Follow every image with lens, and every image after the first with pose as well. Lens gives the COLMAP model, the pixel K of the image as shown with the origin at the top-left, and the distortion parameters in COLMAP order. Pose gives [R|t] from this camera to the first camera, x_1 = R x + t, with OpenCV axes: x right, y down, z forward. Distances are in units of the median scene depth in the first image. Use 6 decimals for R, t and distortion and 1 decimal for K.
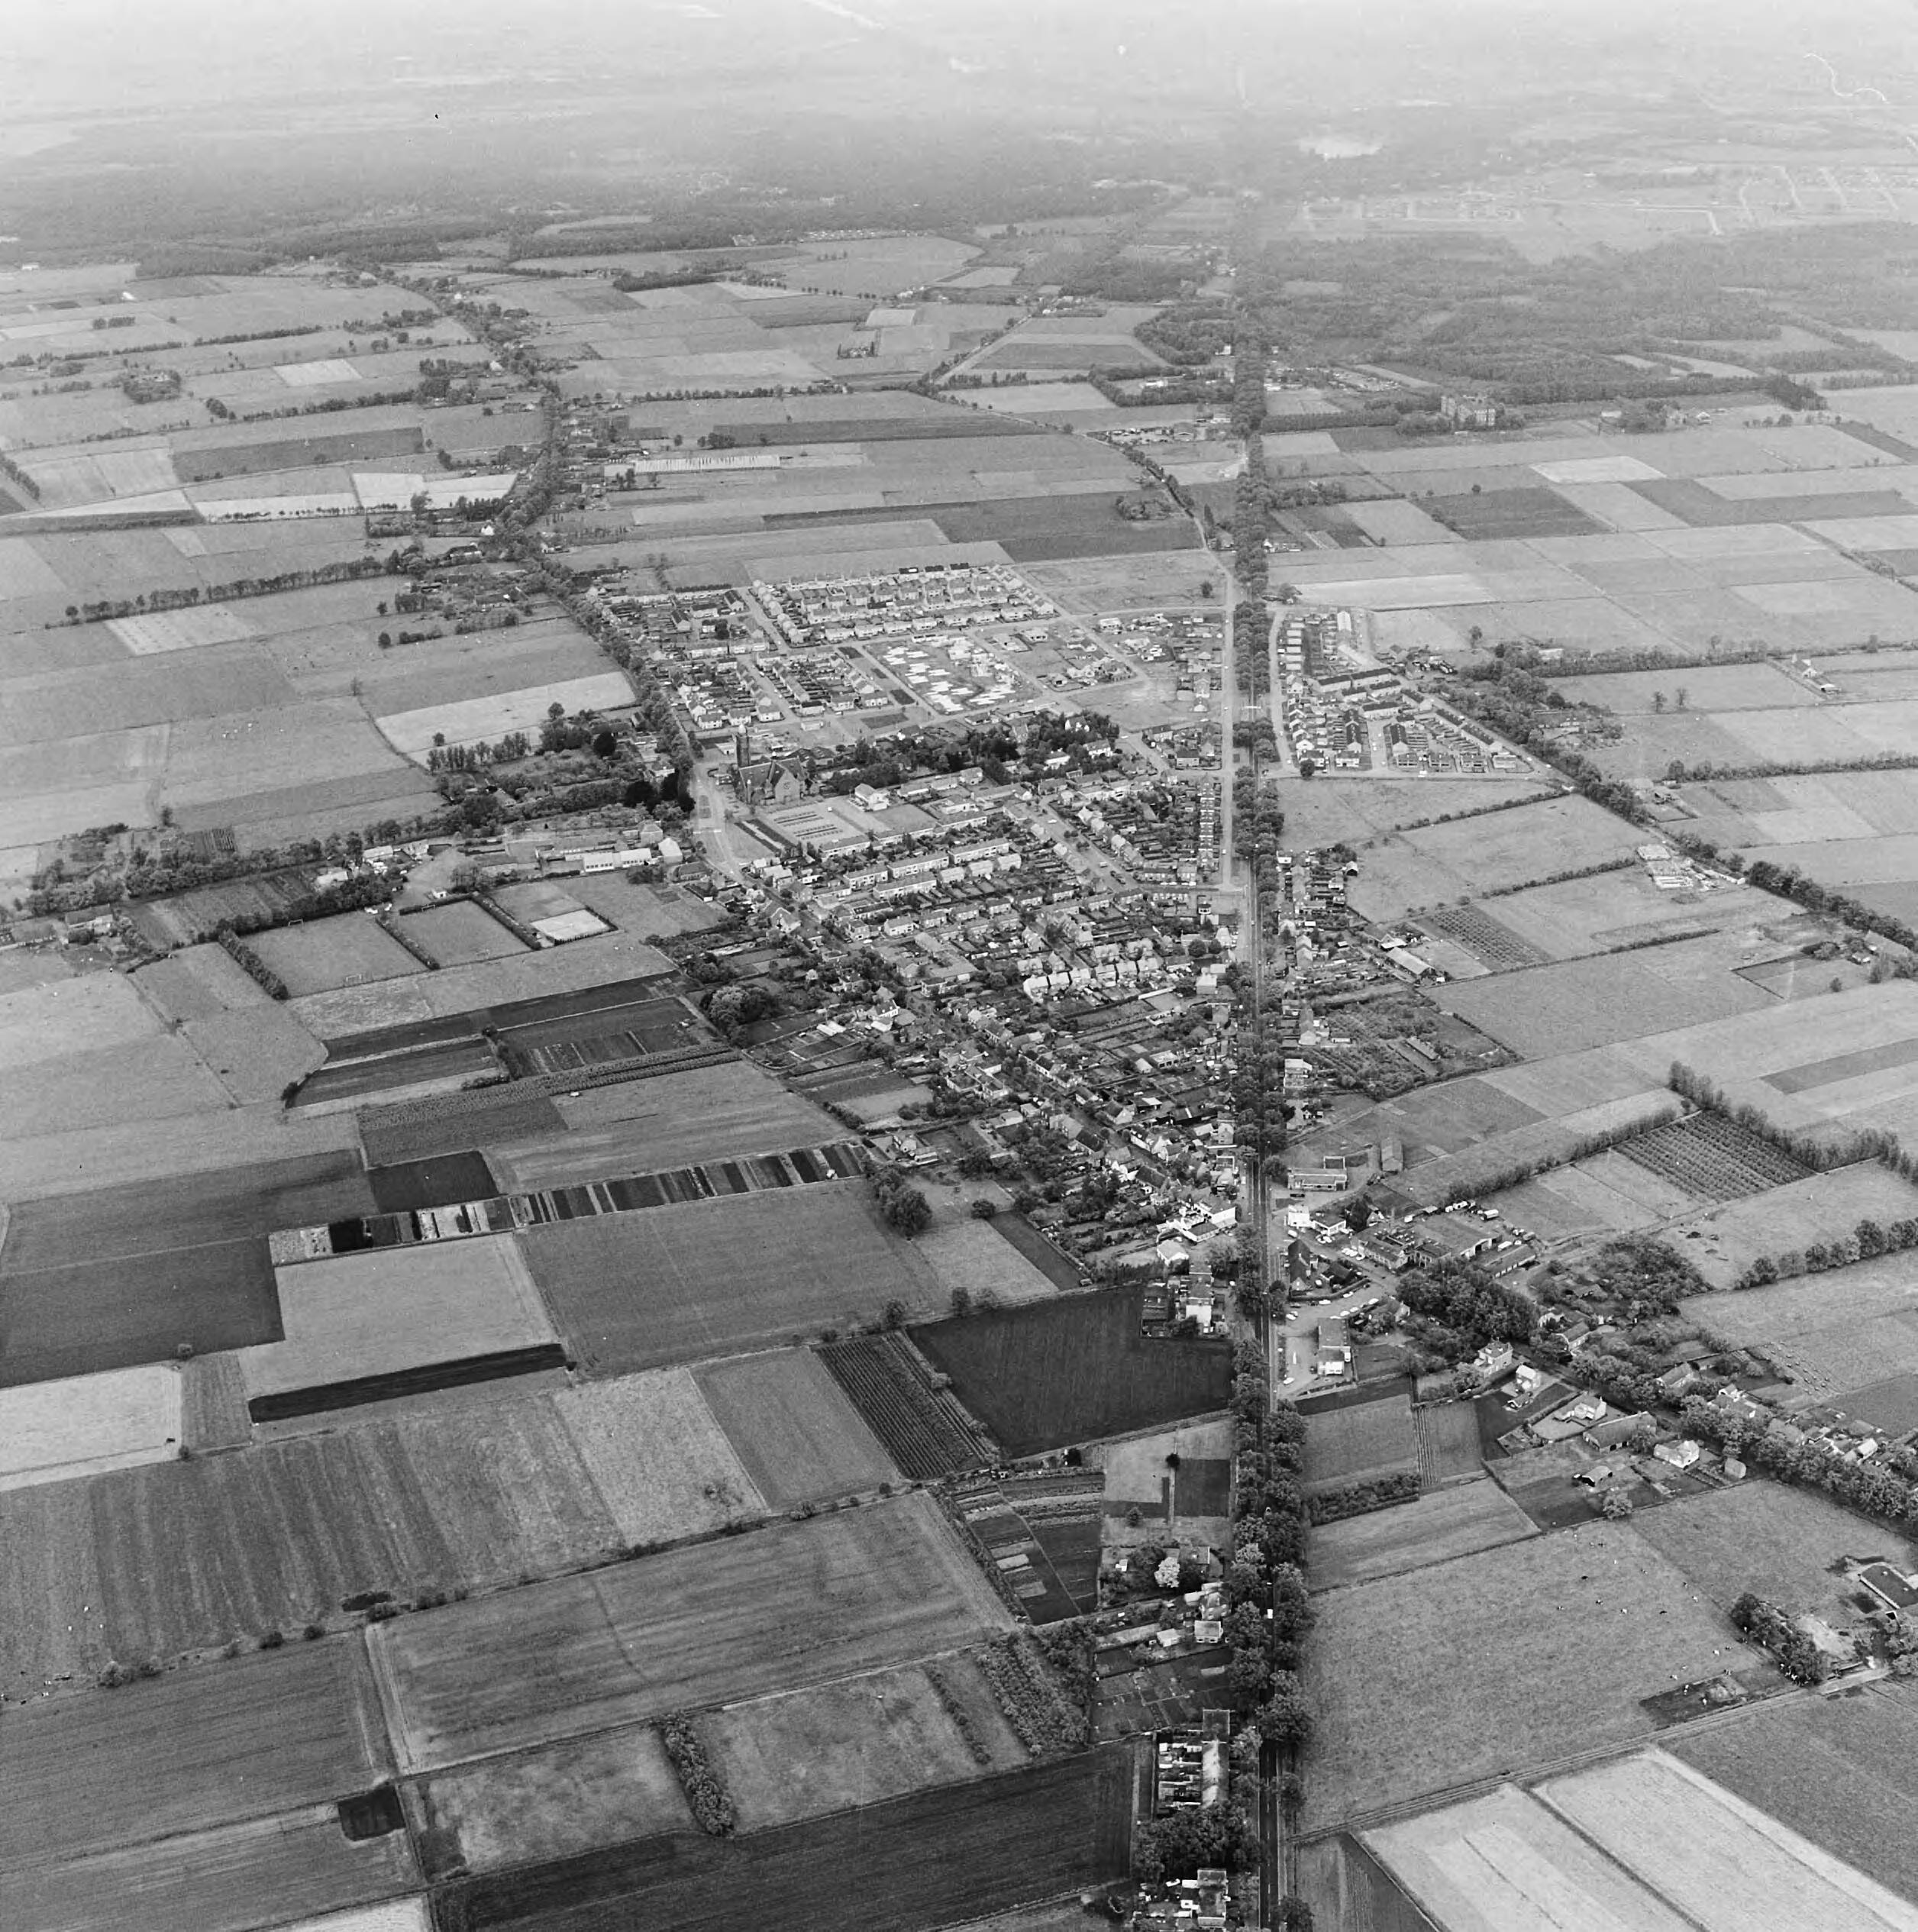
lens RADIAL K [[2877.2, 0, 971.8], [0, 2877.2, 949.8], [0, 0, 1]] dist [-0.048385, 0.000000]
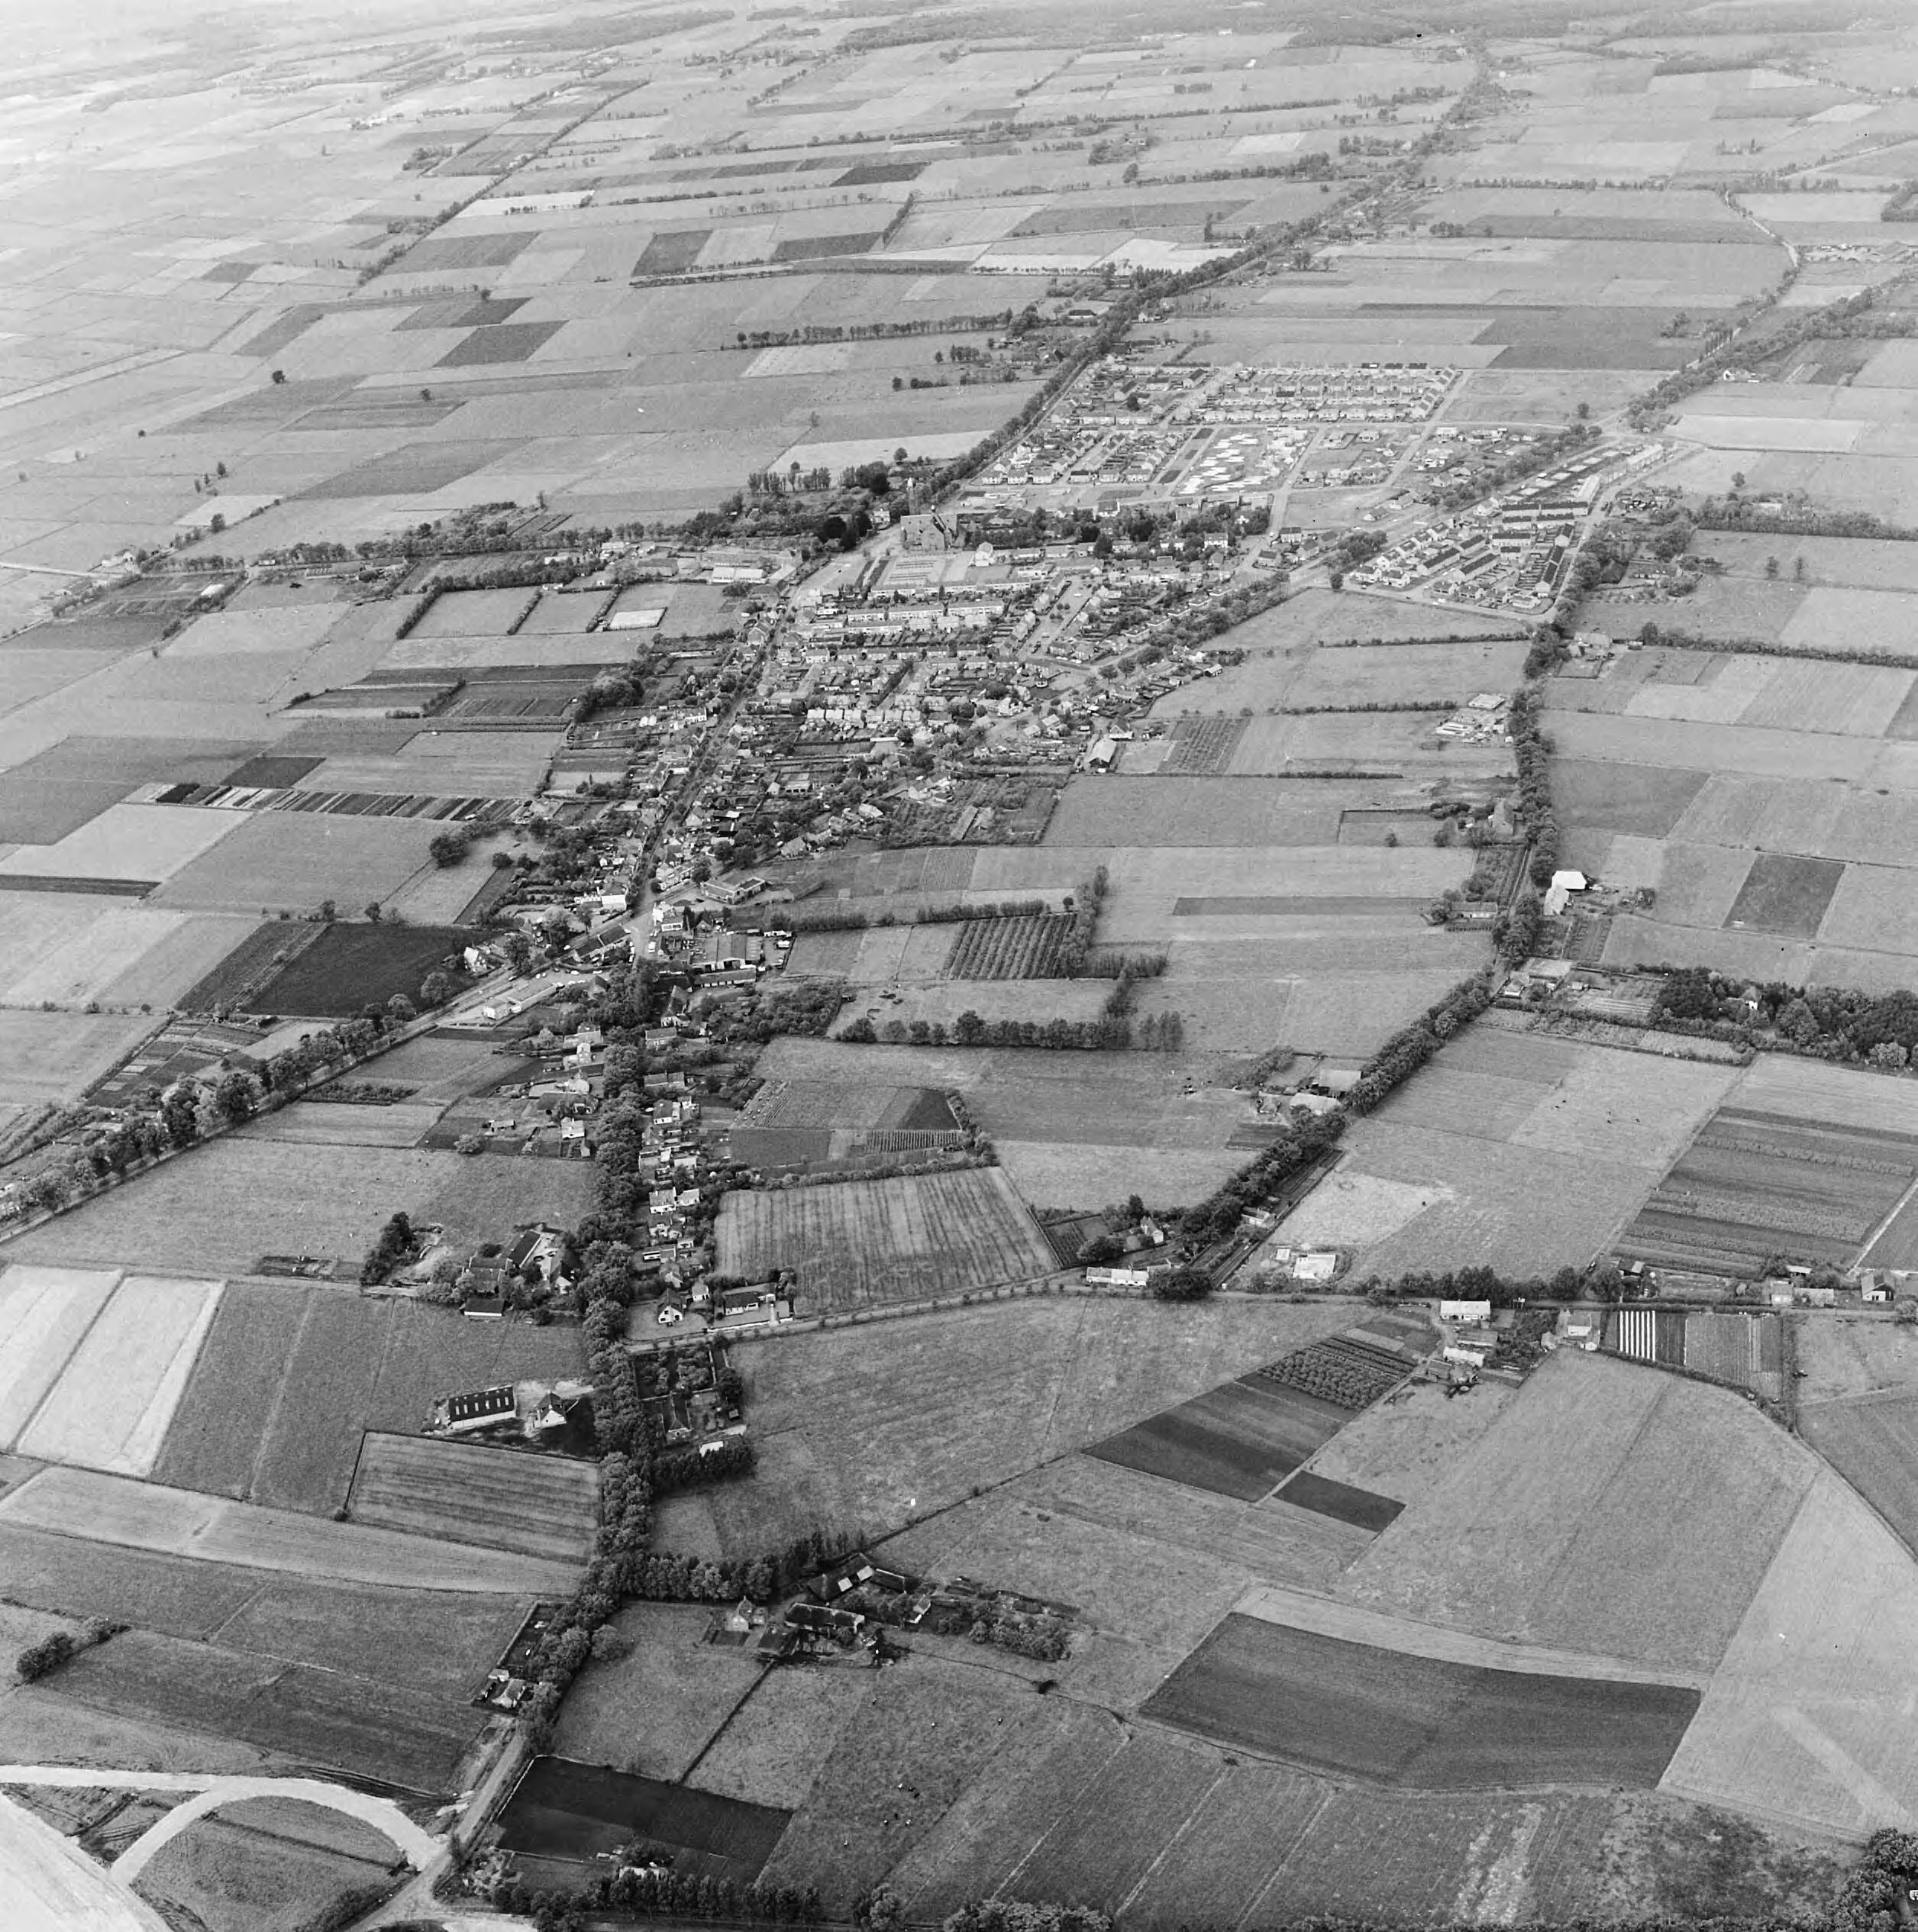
lens RADIAL K [[2877.2, 0, 961.3], [0, 2877.2, 960.0], [0, 0, 1]] dist [-0.048385, 0.000000]
pose [[0.783902, 0.208128, -0.584961, 0.681958], [-0.154426, 0.977893, 0.140987, -0.057203], [0.601373, -0.020187, 0.798713, 0.083744]]
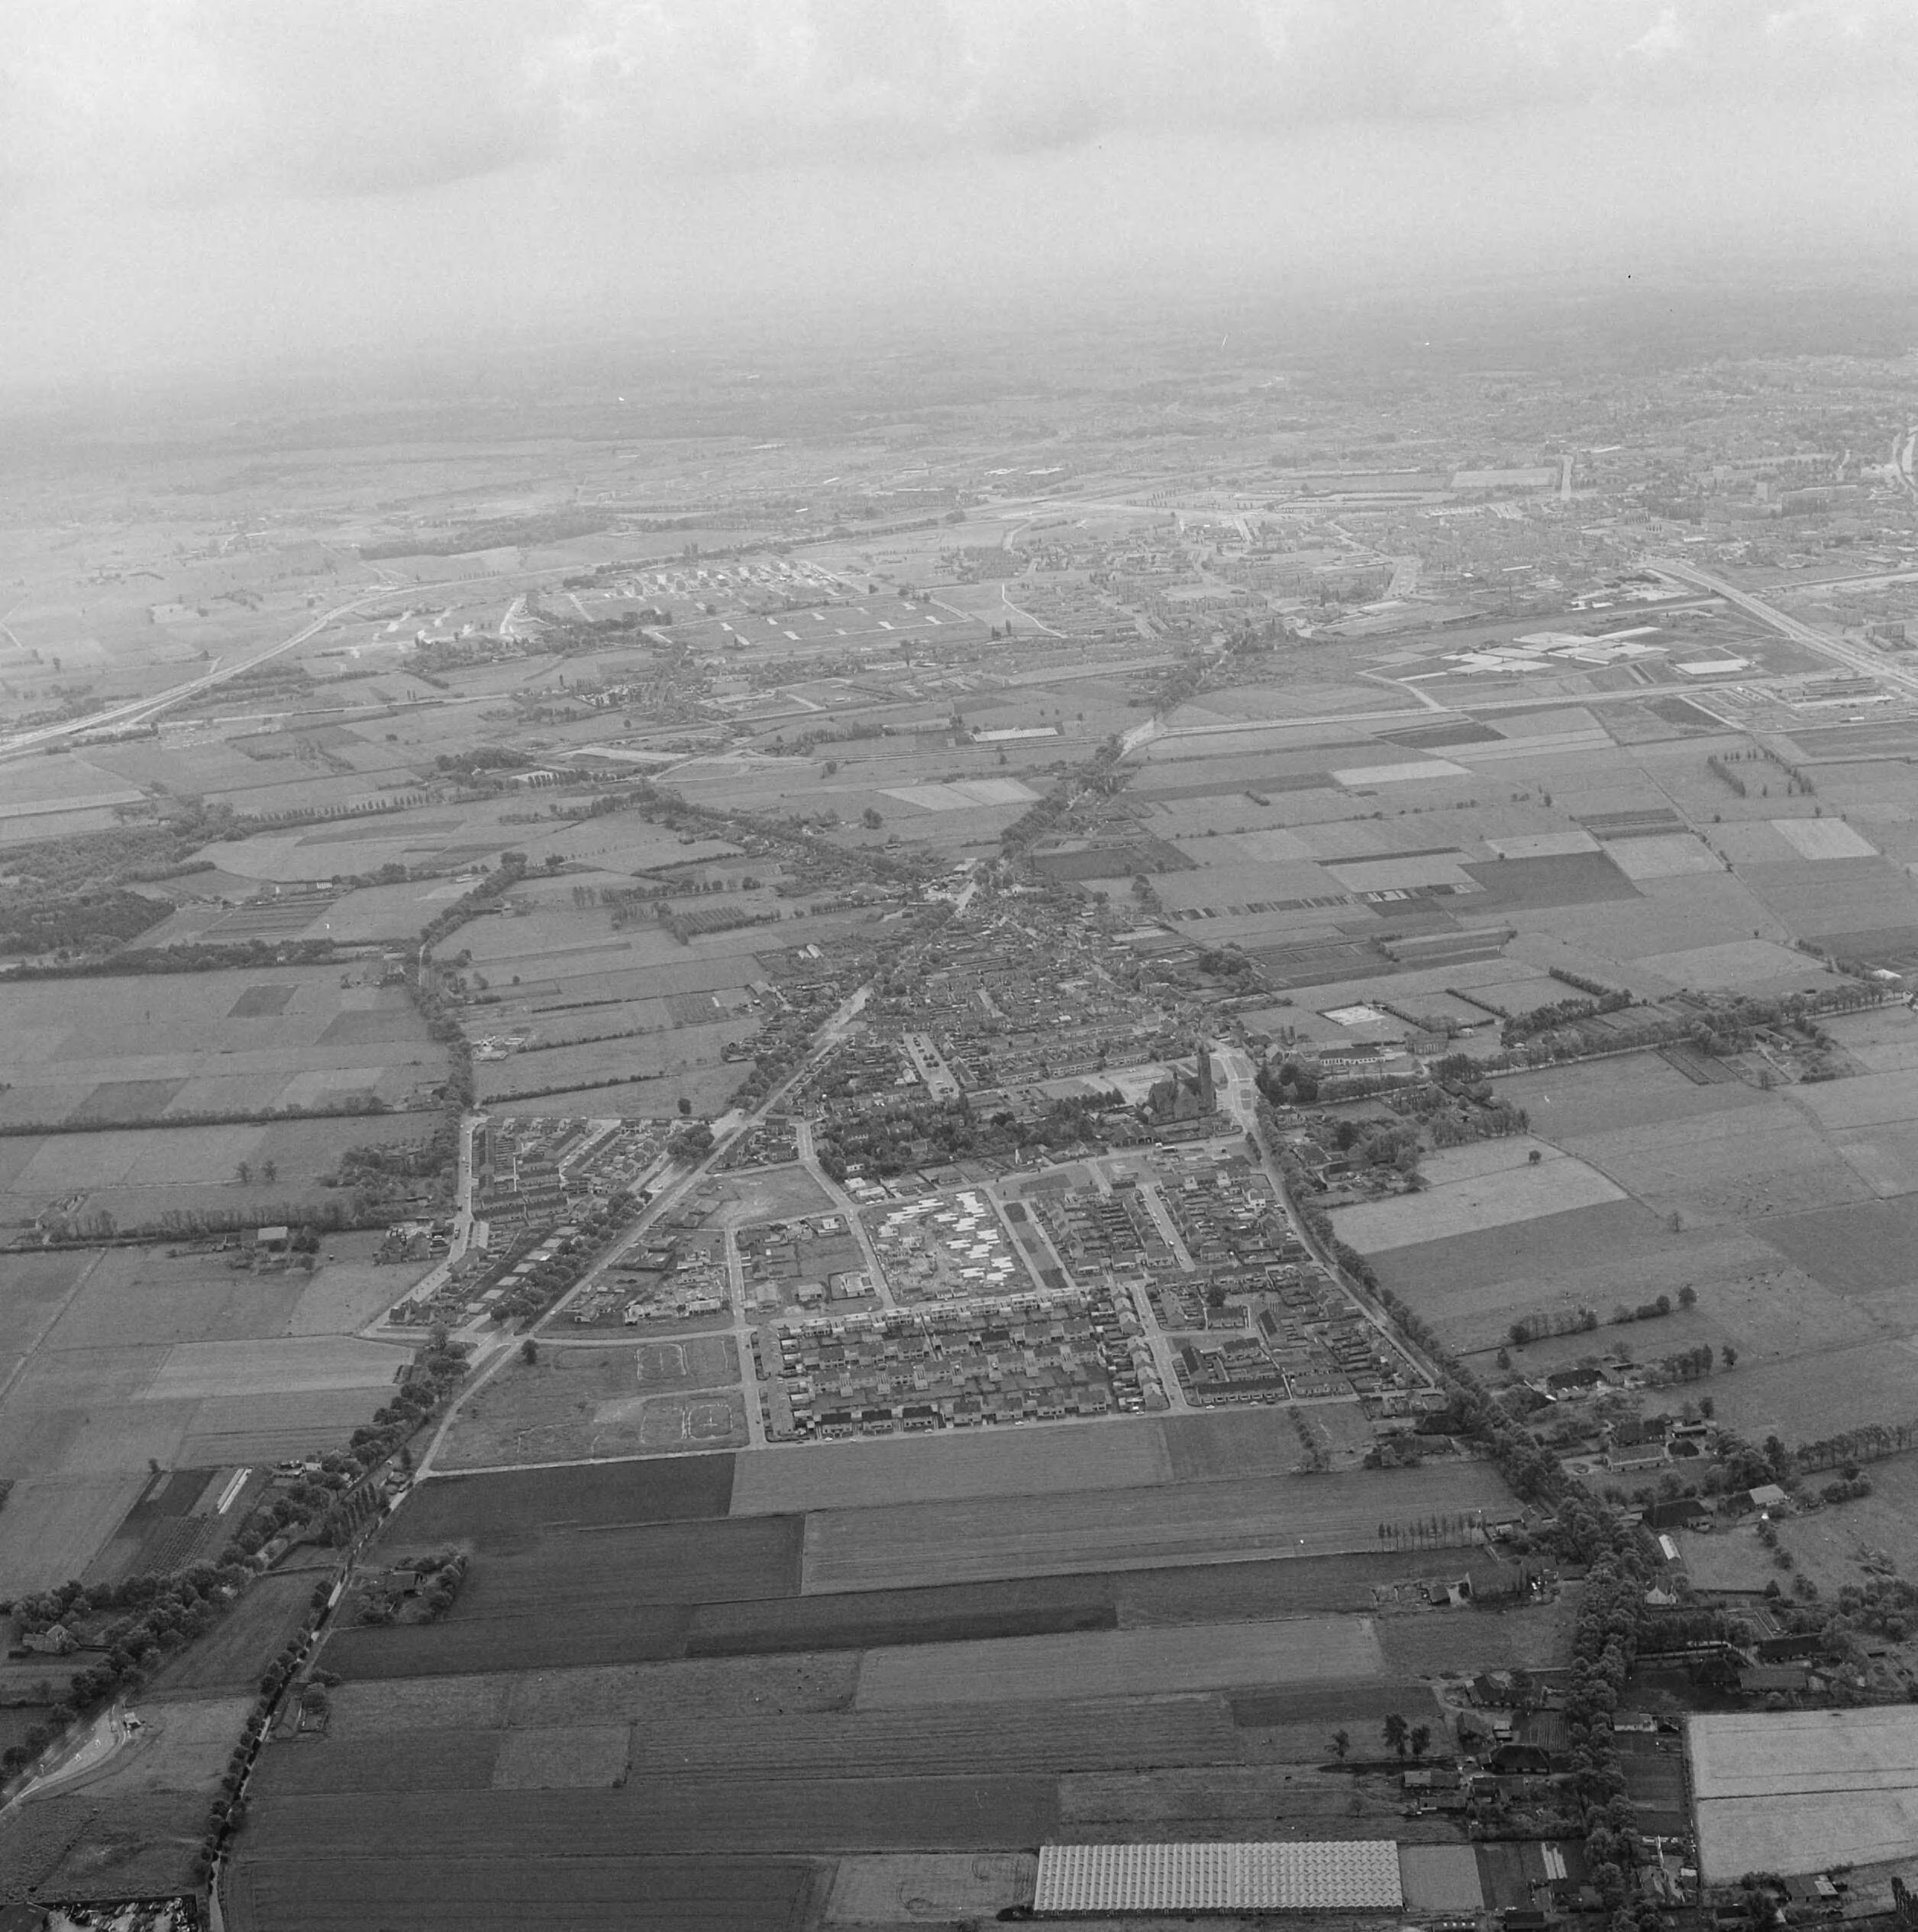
lens RADIAL K [[2877.2, 0, 948.3], [0, 2877.2, 955.4], [0, 0, 1]] dist [-0.048385, 0.000000]
pose [[-0.976985, 0.038251, 0.209849, -0.218319], [0.160474, 0.779925, 0.604951, -0.780208], [-0.140526, 0.624703, -0.768113, 1.866238]]
